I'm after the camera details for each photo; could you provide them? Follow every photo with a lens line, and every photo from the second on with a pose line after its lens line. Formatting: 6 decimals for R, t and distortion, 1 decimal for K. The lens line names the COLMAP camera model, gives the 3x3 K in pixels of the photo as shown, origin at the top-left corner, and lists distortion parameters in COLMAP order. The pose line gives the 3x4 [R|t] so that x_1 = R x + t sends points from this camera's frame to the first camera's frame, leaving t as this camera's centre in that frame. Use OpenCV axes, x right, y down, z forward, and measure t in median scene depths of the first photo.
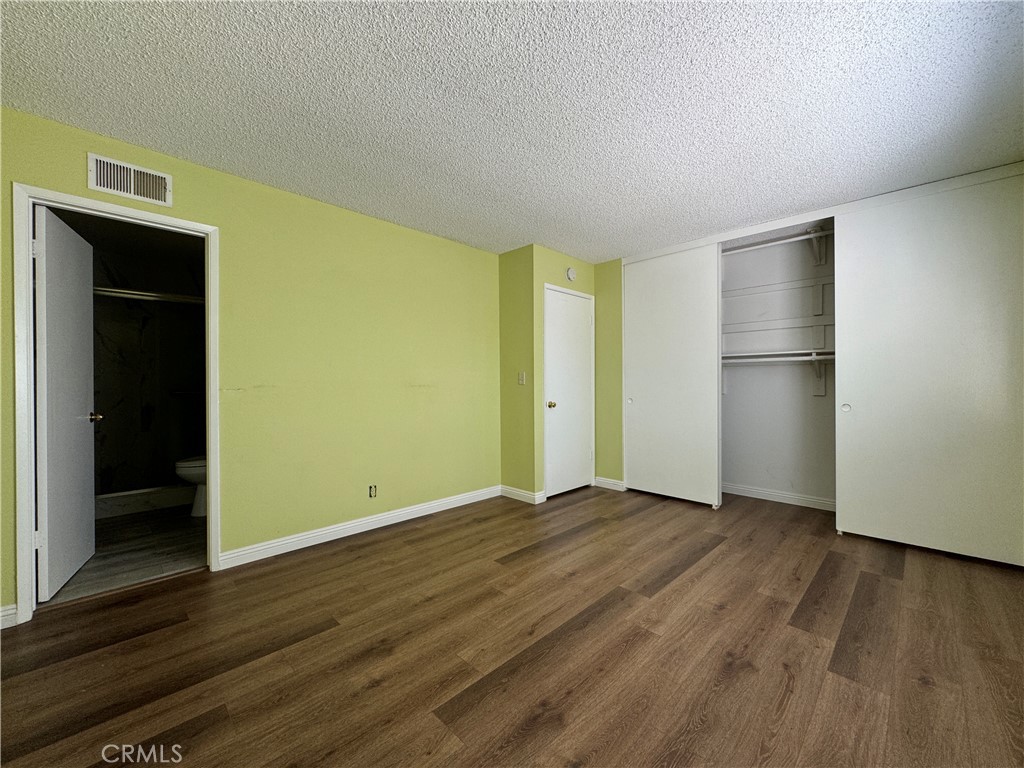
lens RADIAL K [[410.0, 0, 511.2], [0, 410.0, 381.4], [0, 0, 1]] dist [-0.002732, 0.000983]
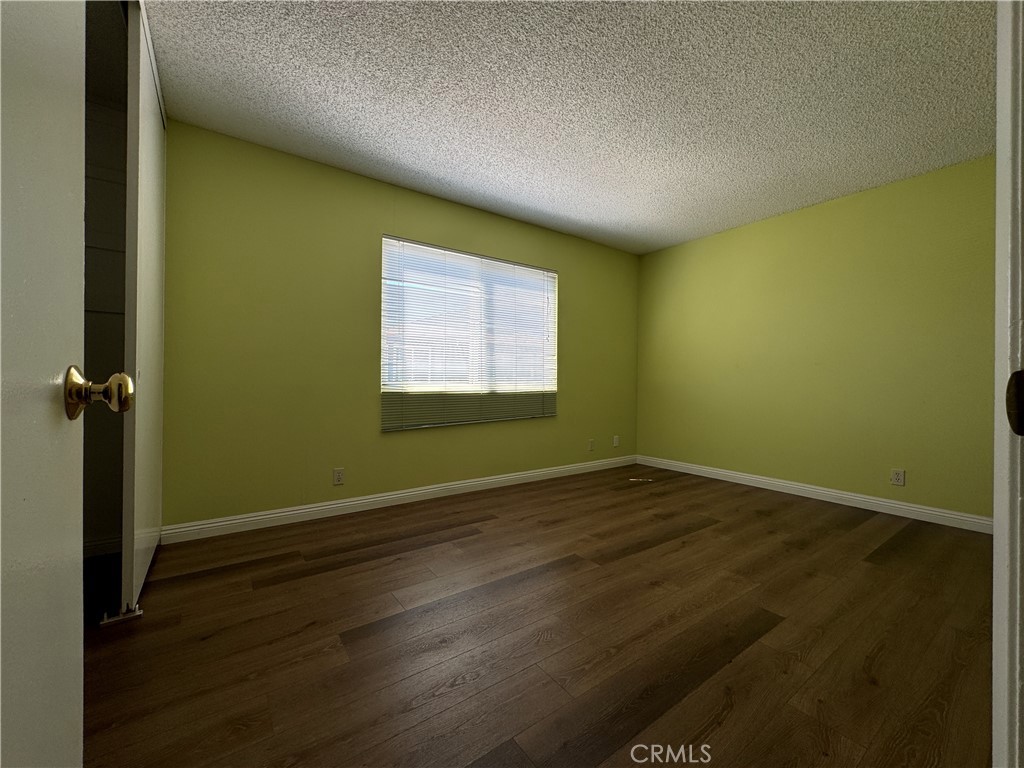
lens RADIAL K [[410.0, 0, 509.6], [0, 410.0, 382.8], [0, 0, 1]] dist [-0.002732, 0.000983]
pose [[-0.987012, -0.007286, 0.160481, 0.299979], [-0.007793, 0.999966, -0.002530, 0.085413], [-0.160457, -0.003747, -0.987036, 1.821776]]
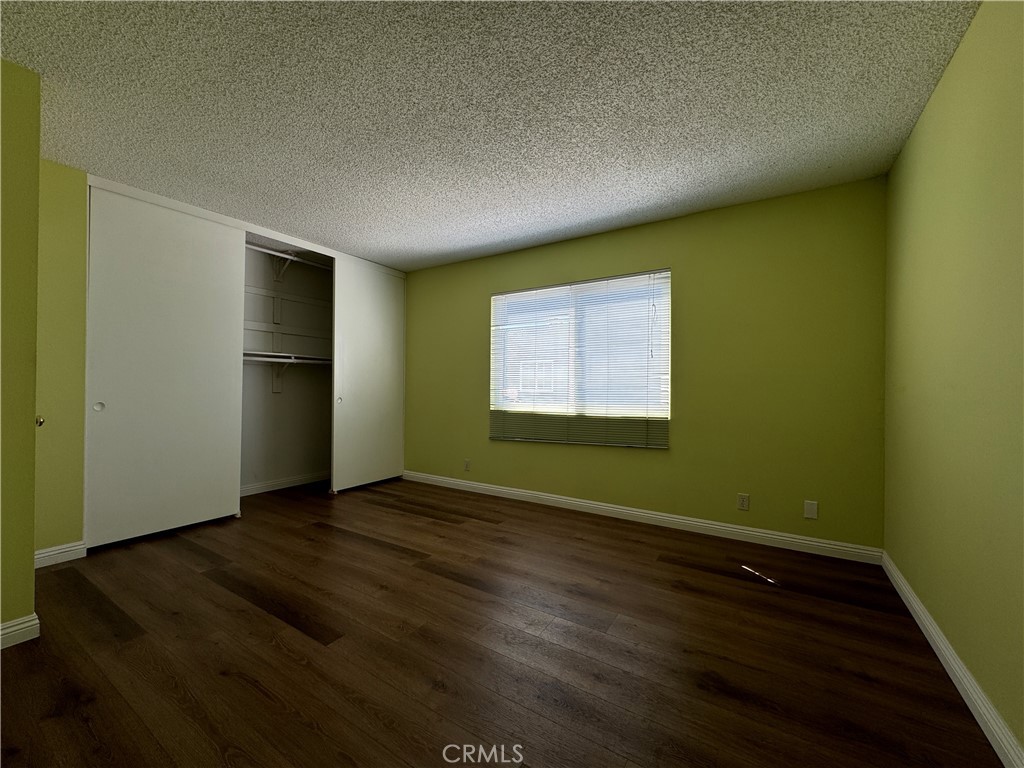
lens RADIAL K [[410.0, 0, 512.0], [0, 410.0, 381.7], [0, 0, 1]] dist [-0.002732, 0.000983]
pose [[-0.220670, 0.008915, 0.975308, -0.817207], [-0.011238, 0.999869, -0.011682, 0.014960], [-0.975284, -0.013538, -0.220541, 0.923338]]
